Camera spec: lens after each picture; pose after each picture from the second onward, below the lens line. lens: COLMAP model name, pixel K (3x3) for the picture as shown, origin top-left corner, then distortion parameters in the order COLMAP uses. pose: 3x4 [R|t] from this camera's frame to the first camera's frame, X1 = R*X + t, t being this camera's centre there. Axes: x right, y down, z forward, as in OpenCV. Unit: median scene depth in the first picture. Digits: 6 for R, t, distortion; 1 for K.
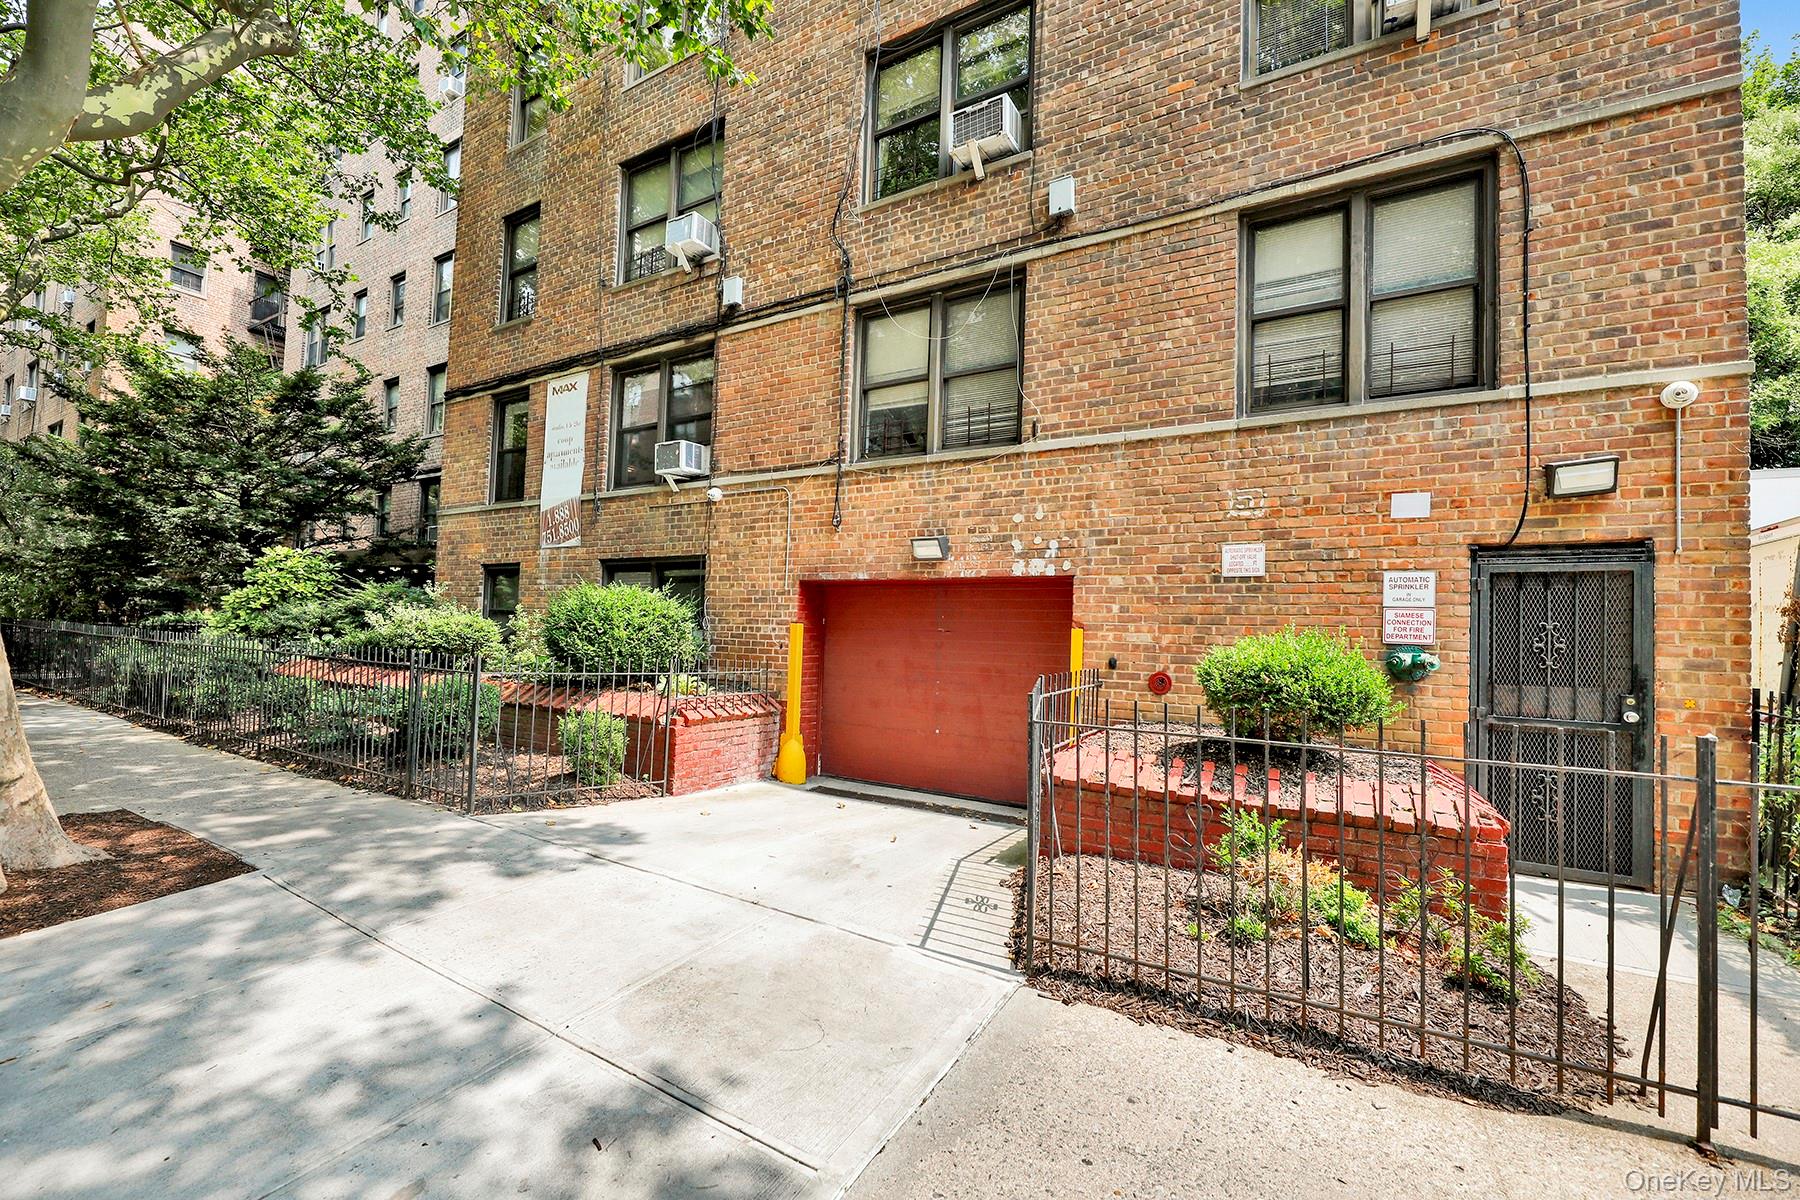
lens RADIAL K [[719.9, 0, 897.8], [0, 719.9, 603.2], [0, 0, 1]] dist [0.017696, -0.008191]
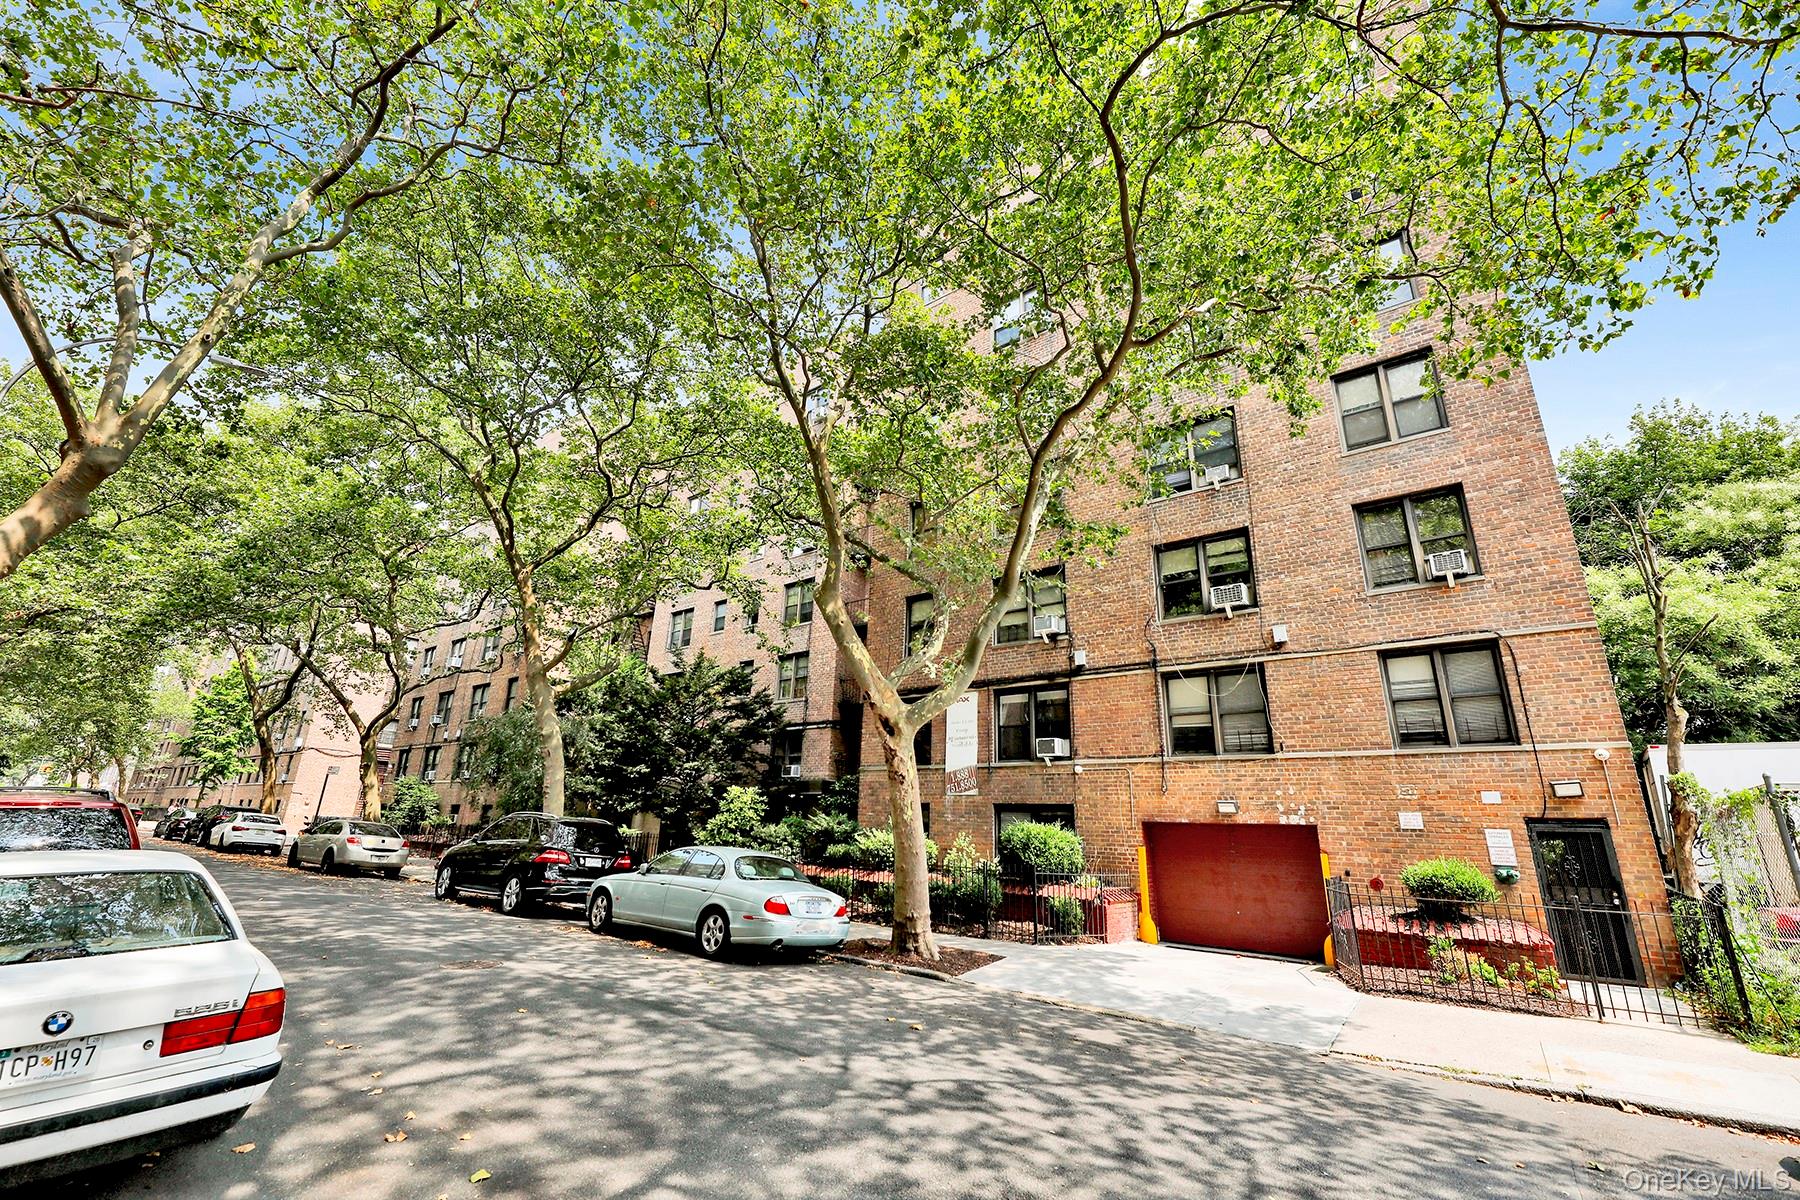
lens RADIAL K [[719.9, 0, 897.8], [0, 719.9, 603.2], [0, 0, 1]] dist [0.017696, -0.008191]
pose [[0.992471, -0.031724, -0.118302, -0.605067], [-0.001063, 0.963608, -0.267318, -0.087663], [0.122477, 0.265431, 0.956319, -1.126837]]
